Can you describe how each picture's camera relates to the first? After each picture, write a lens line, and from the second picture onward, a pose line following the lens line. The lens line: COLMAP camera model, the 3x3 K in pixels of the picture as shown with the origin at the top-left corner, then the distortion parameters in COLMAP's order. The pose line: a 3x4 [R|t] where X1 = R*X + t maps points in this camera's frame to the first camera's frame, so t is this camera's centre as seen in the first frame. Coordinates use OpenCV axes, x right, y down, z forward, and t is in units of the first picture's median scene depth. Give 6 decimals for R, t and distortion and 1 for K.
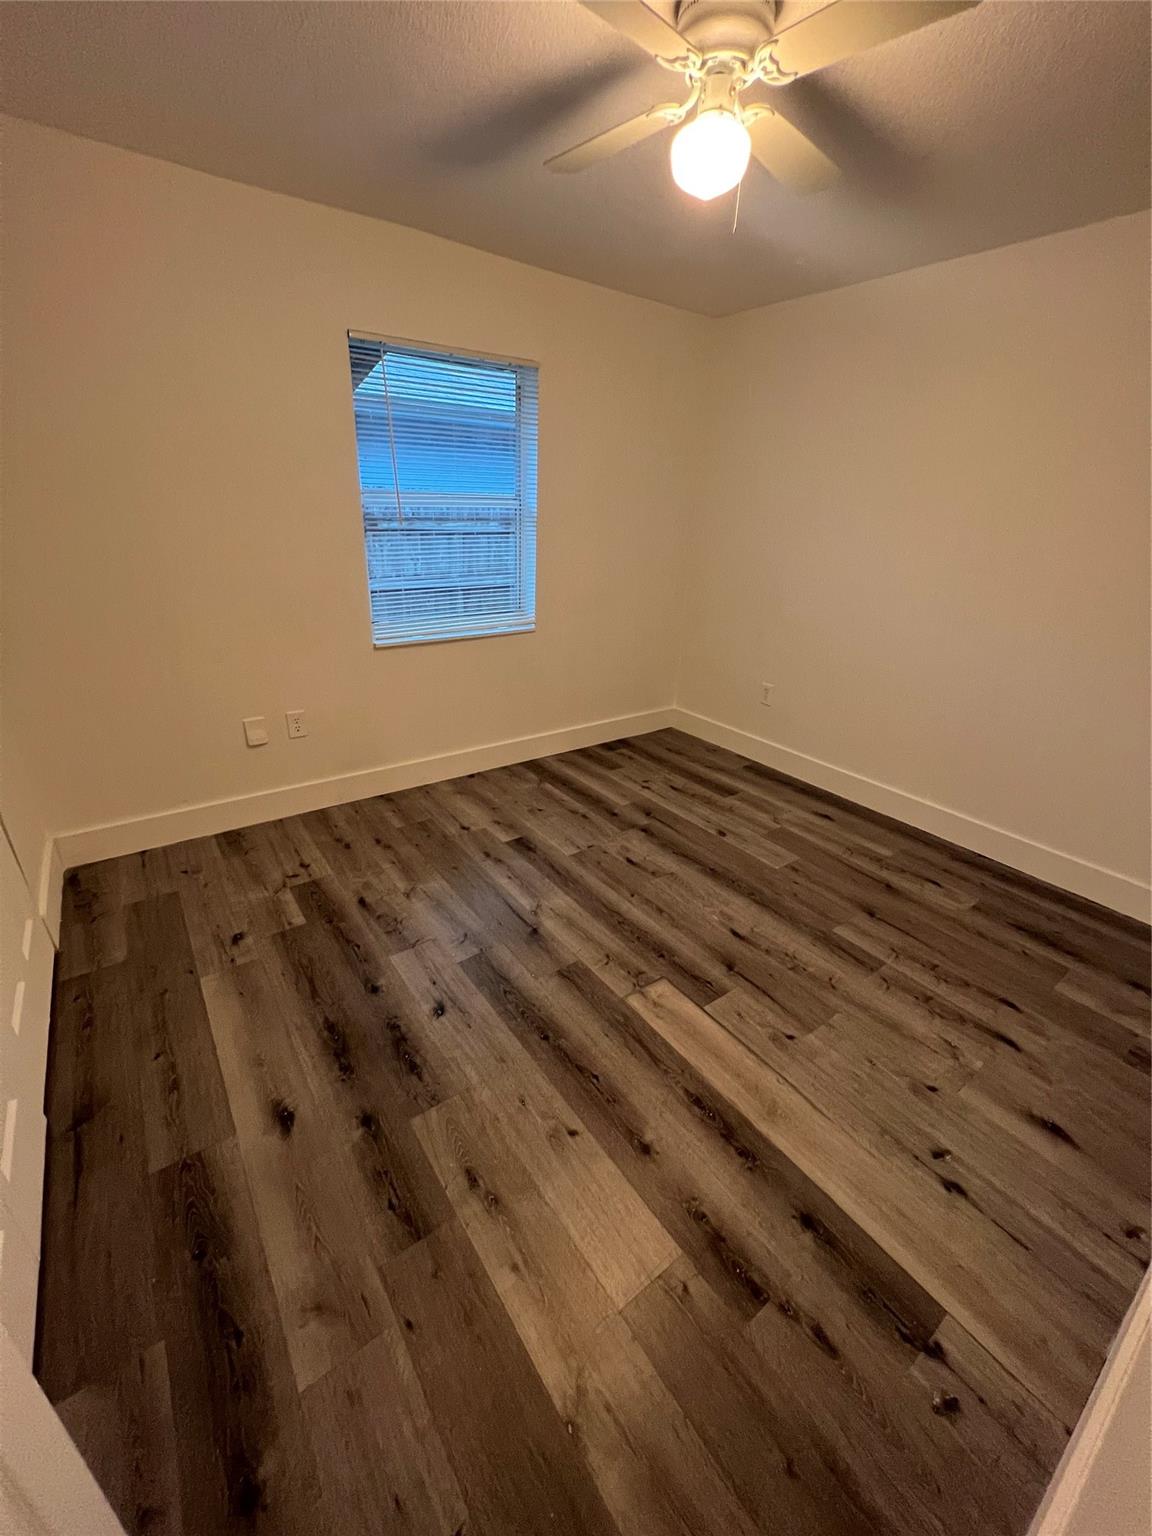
lens RADIAL K [[614.0, 0, 575.8], [0, 614.0, 764.8], [0, 0, 1]] dist [0.000207, 0.000612]
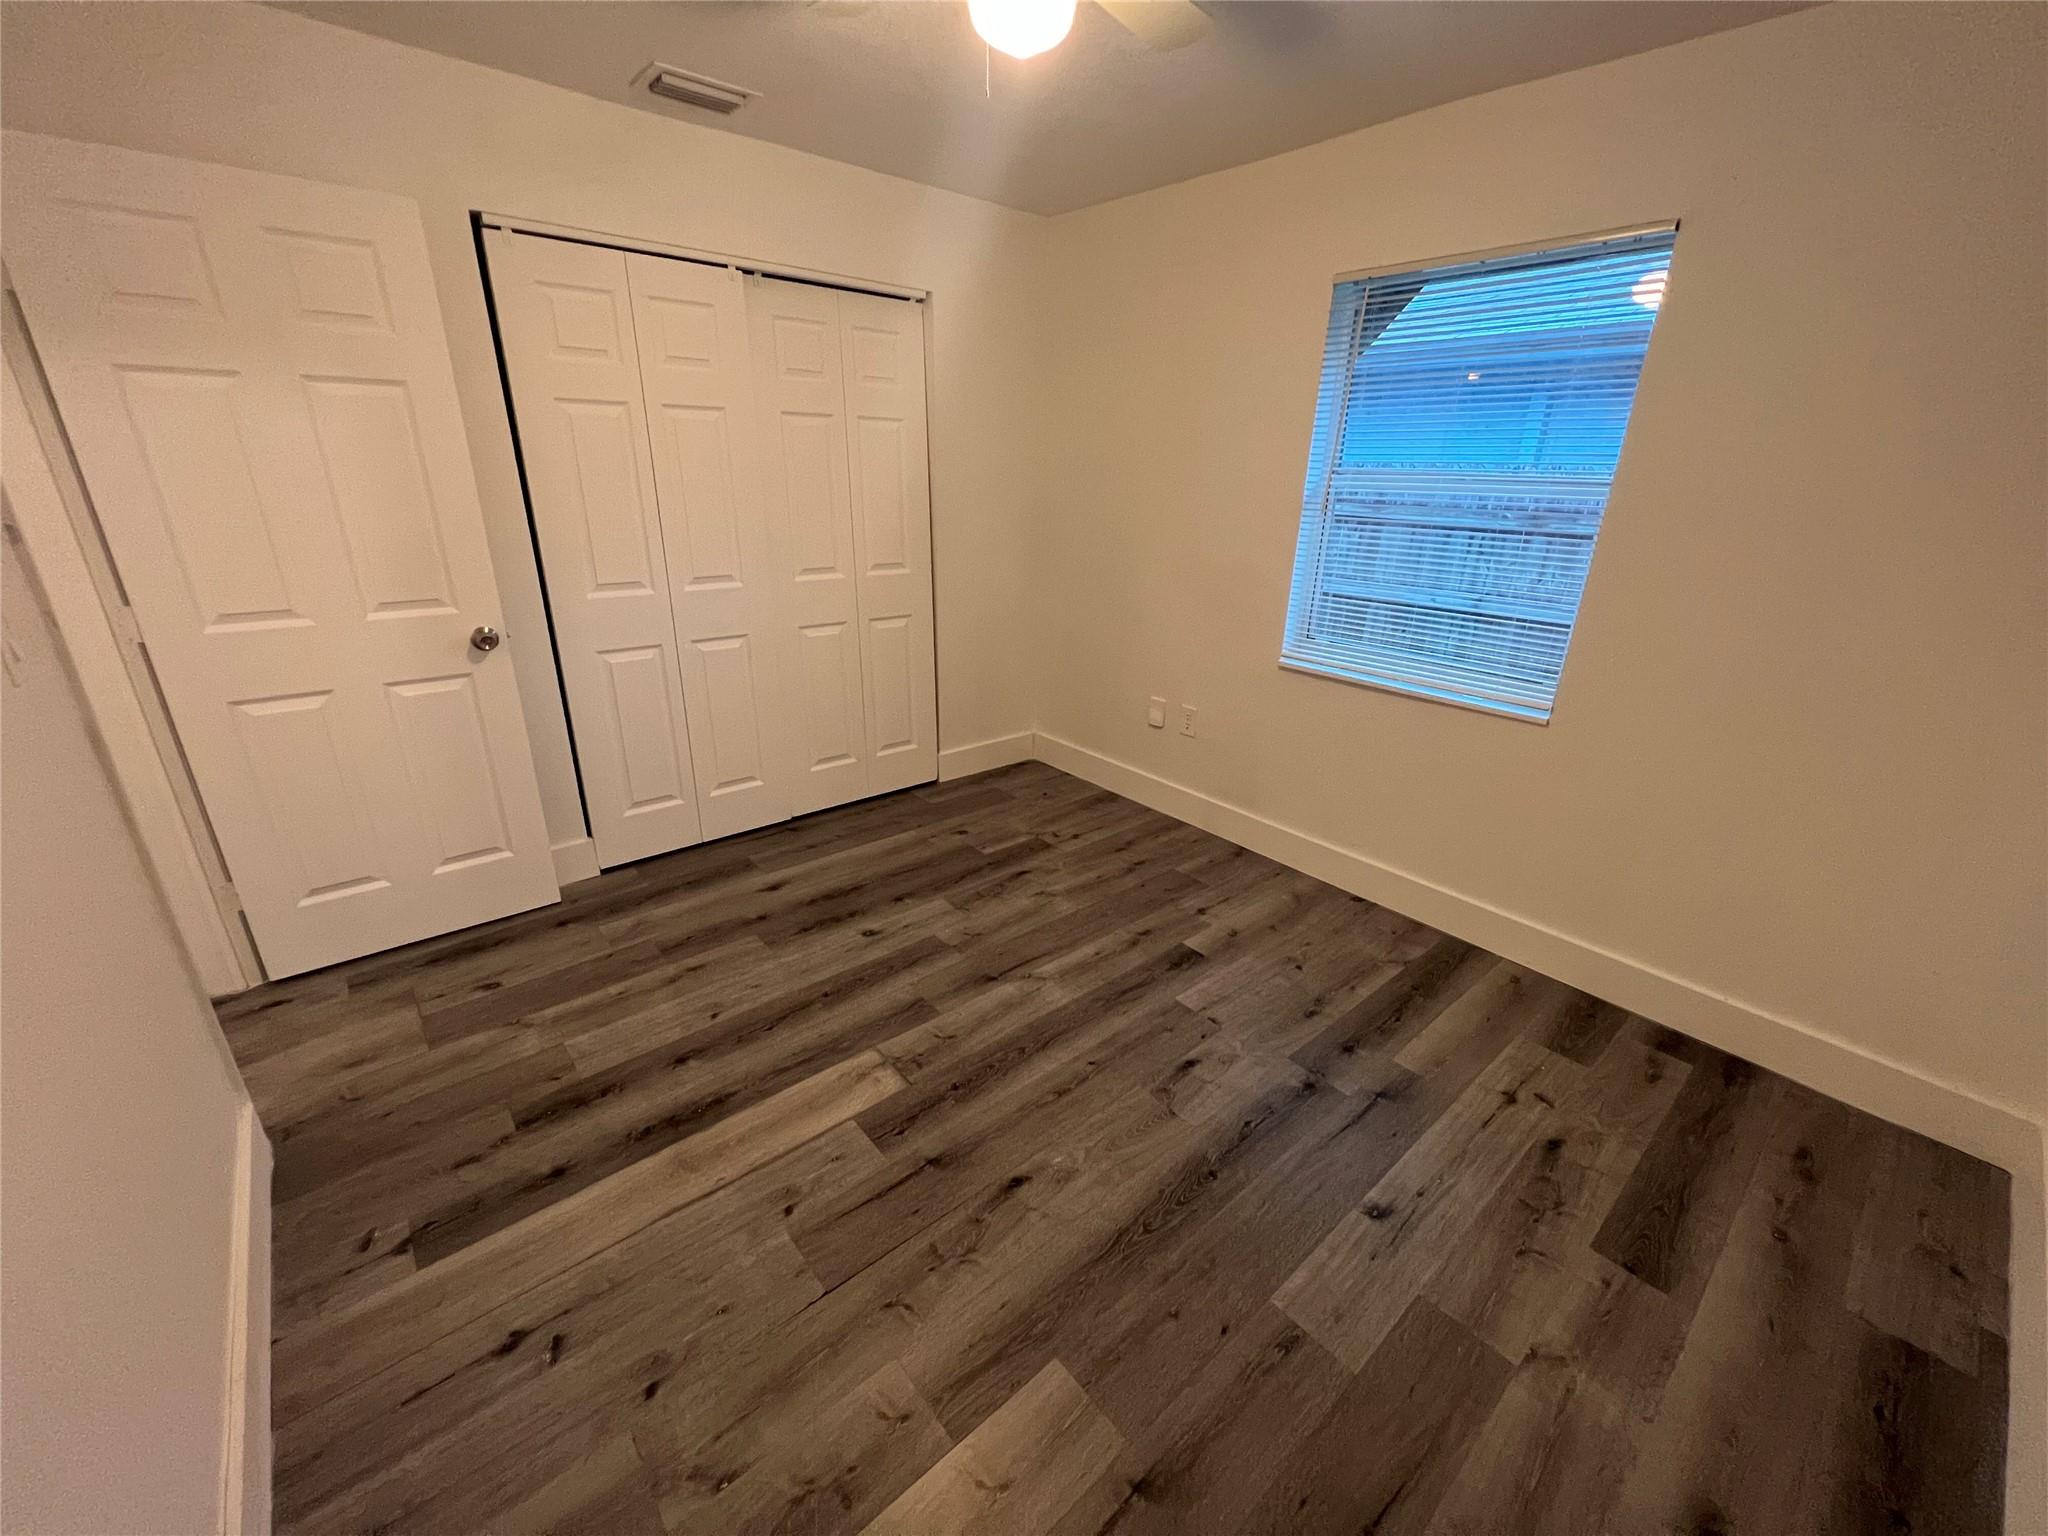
lens RADIAL K [[818.6, 0, 1014.6], [0, 818.6, 764.0], [0, 0, 1]] dist [0.000207, 0.000612]
pose [[0.077870, 0.319236, -0.944471, 0.897472], [-0.415066, 0.871722, 0.260425, -0.284451], [0.906453, 0.371739, 0.200385, 0.712611]]
